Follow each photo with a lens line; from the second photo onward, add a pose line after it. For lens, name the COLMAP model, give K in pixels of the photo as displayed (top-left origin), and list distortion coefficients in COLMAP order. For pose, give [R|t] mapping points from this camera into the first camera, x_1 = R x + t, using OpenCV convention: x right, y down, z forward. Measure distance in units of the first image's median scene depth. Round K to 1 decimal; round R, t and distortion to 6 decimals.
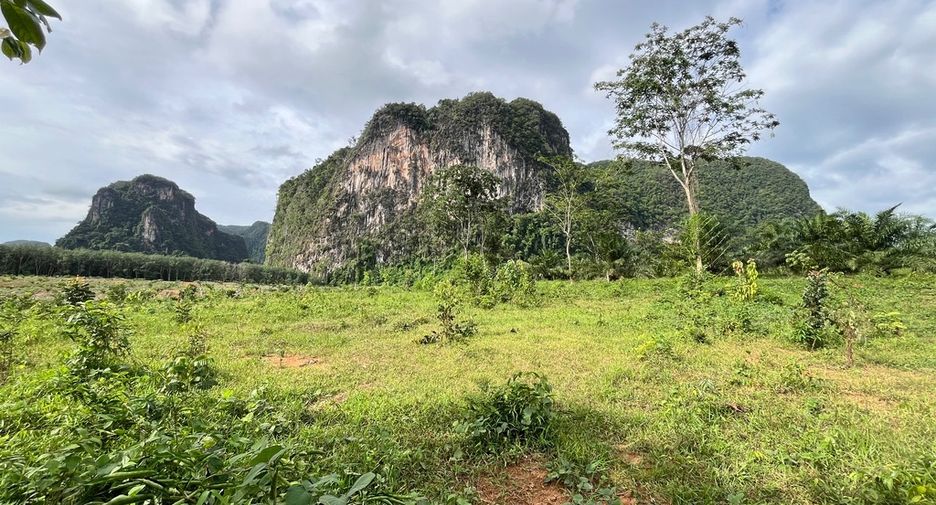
lens RADIAL K [[375.0, 0, 466.4], [0, 375.0, 252.3], [0, 0, 1]] dist [-0.000117, 0.000062]
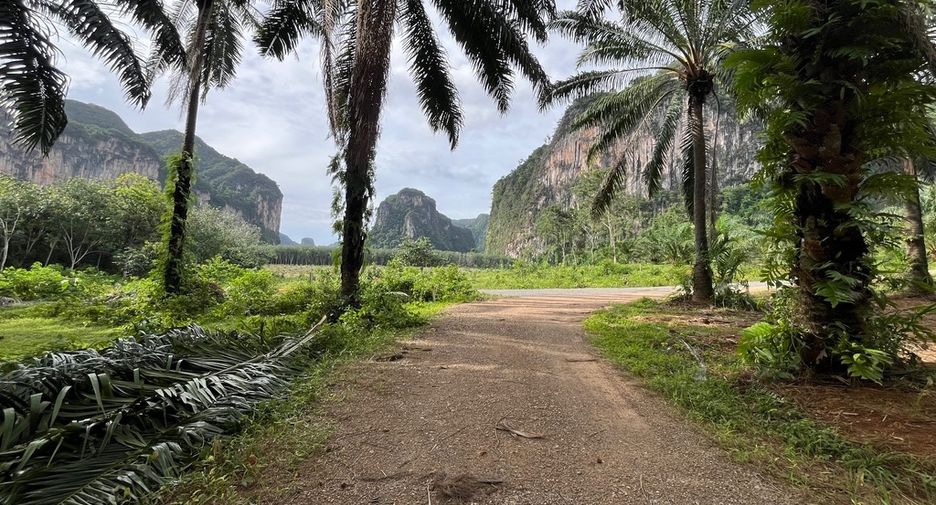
lens RADIAL K [[375.0, 0, 466.4], [0, 375.0, 252.3], [0, 0, 1]] dist [-0.000117, 0.000062]
pose [[0.850359, -0.036851, -0.524912, 0.065702], [0.060809, 0.997743, 0.028465, -0.008014], [0.522678, -0.056125, 0.850681, -0.096720]]
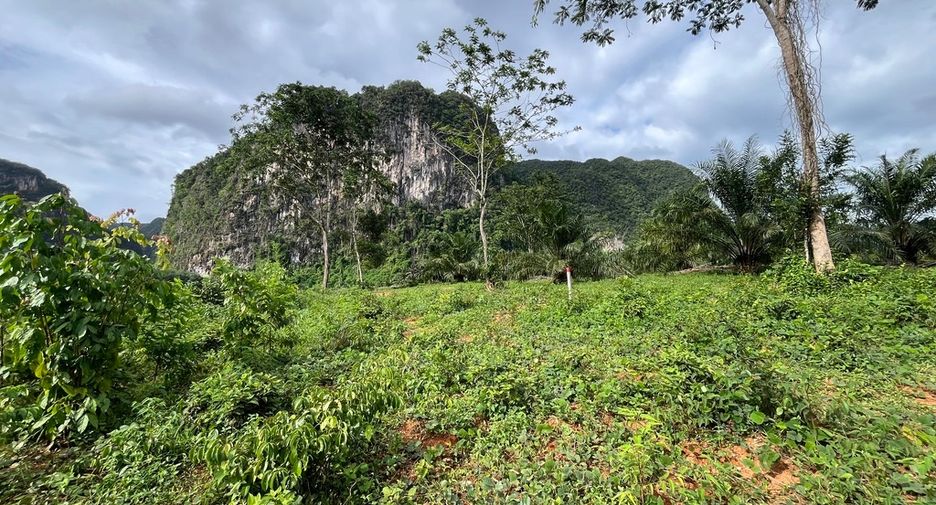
lens RADIAL K [[375.0, 0, 466.4], [0, 375.0, 252.3], [0, 0, 1]] dist [-0.000117, 0.000062]
pose [[0.984619, -0.011059, 0.174365, 0.014145], [0.010269, 0.999933, 0.005431, 0.002515], [-0.174414, -0.003557, 0.984666, 0.043656]]
